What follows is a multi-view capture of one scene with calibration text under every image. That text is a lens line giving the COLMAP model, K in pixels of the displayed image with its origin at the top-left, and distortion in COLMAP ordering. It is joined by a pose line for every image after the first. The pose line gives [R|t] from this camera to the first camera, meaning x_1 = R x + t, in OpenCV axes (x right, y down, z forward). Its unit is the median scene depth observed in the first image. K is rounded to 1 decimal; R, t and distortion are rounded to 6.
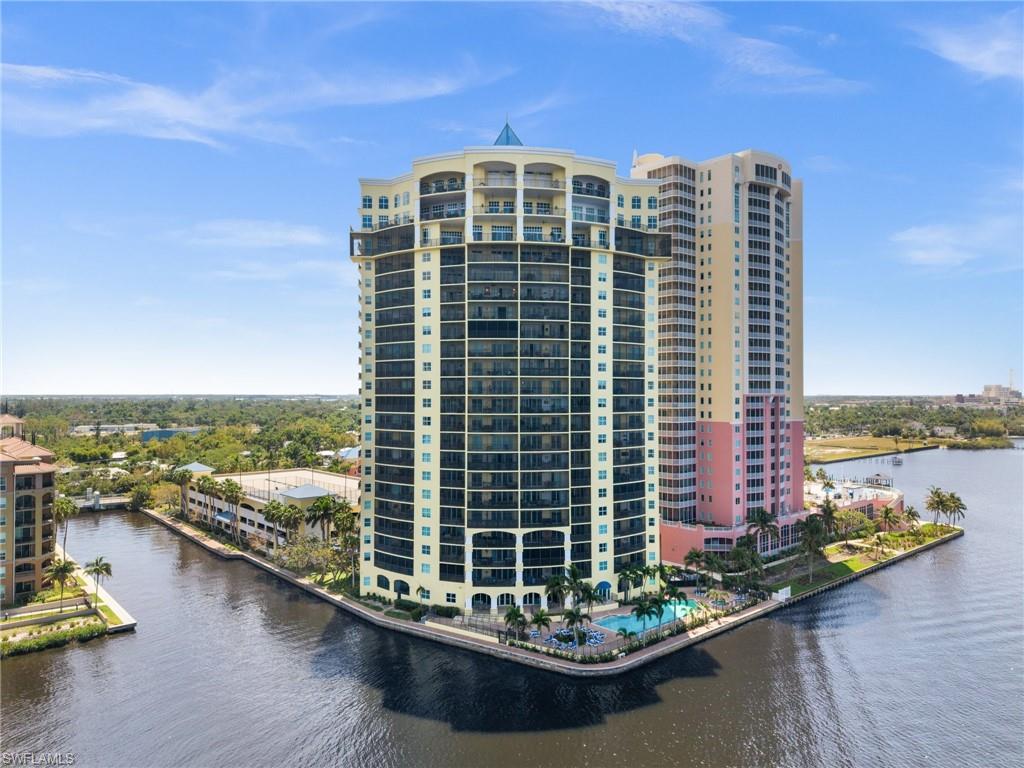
lens RADIAL K [[701.3, 0, 512.0], [0, 701.3, 384.0], [0, 0, 1]] dist [0.005849, -0.004848]
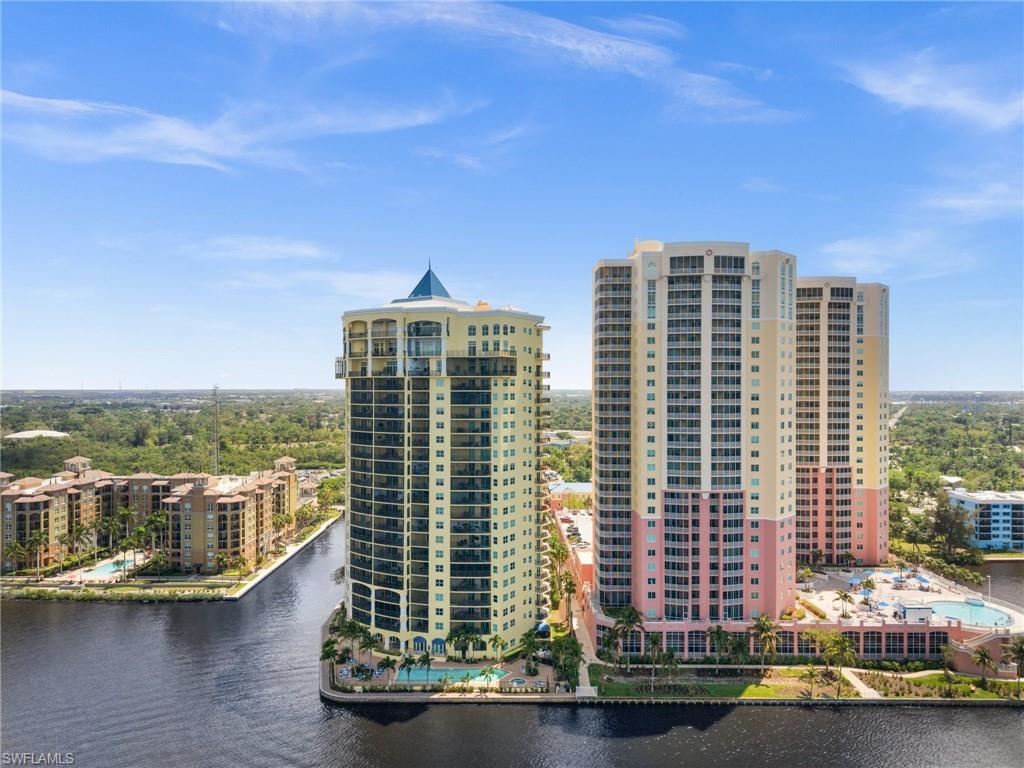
lens RADIAL K [[701.3, 0, 512.0], [0, 701.3, 384.0], [0, 0, 1]] dist [0.005849, -0.004848]
pose [[0.752867, -0.002302, -0.658168, 1.007704], [0.006723, 0.999969, 0.004193, -0.171927], [0.658138, -0.007581, 0.752859, 0.132297]]
